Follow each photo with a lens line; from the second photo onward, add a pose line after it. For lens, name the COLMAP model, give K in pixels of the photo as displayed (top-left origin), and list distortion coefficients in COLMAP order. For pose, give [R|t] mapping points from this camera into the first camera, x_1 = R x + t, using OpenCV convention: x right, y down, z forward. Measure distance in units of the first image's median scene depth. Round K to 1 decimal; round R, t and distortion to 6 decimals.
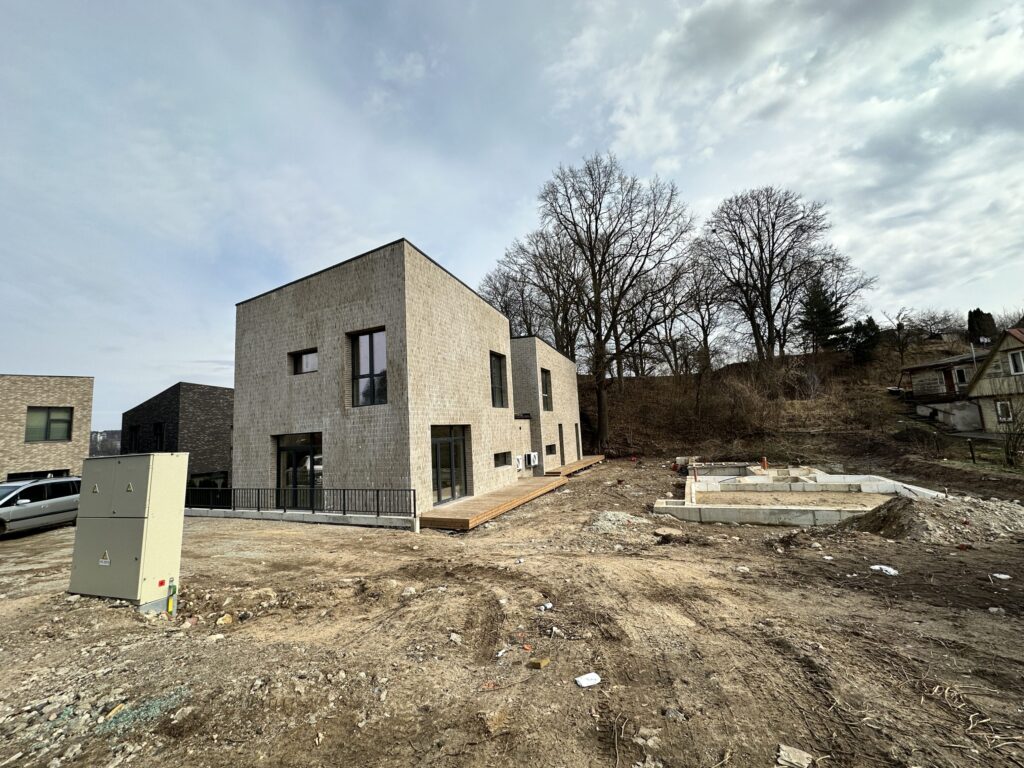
lens RADIAL K [[401.7, 0, 512.0], [0, 401.7, 384.0], [0, 0, 1]] dist [0.000502, -0.000066]
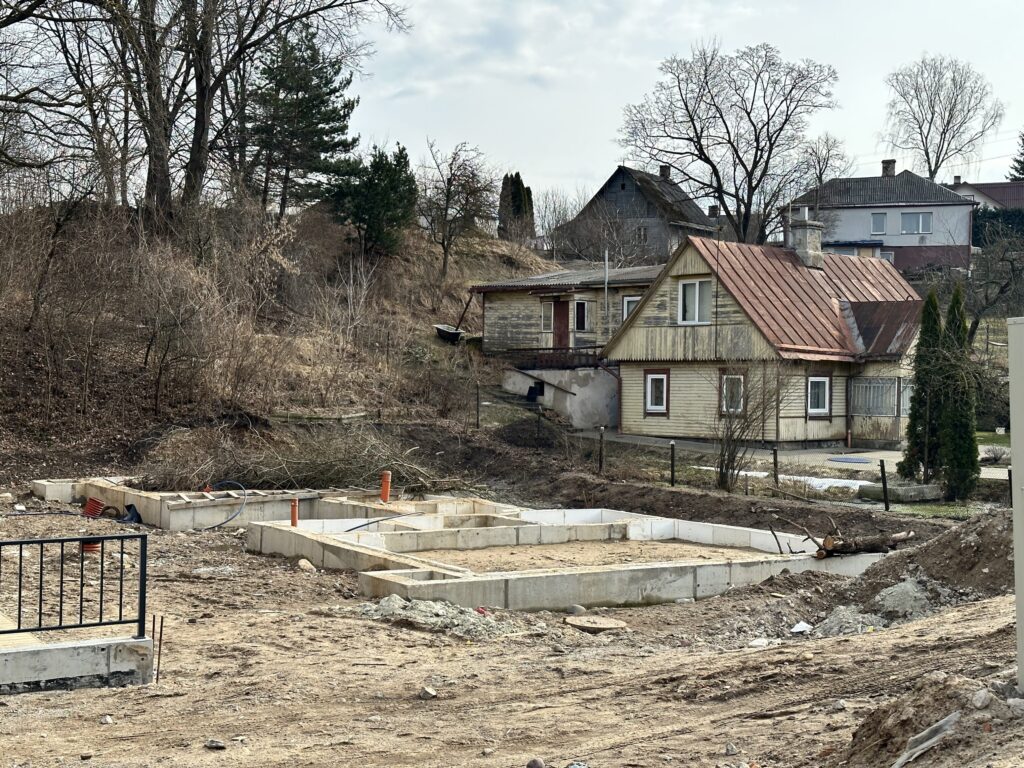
lens RADIAL K [[1387.1, 0, 512.0], [0, 1387.1, 384.0], [0, 0, 1]] dist [0.118239, -0.009327]
pose [[0.588167, 0.061939, 0.806364, -0.719802], [-0.138112, 0.990109, 0.024687, 0.085899], [-0.796859, -0.125889, 0.590904, 0.215333]]
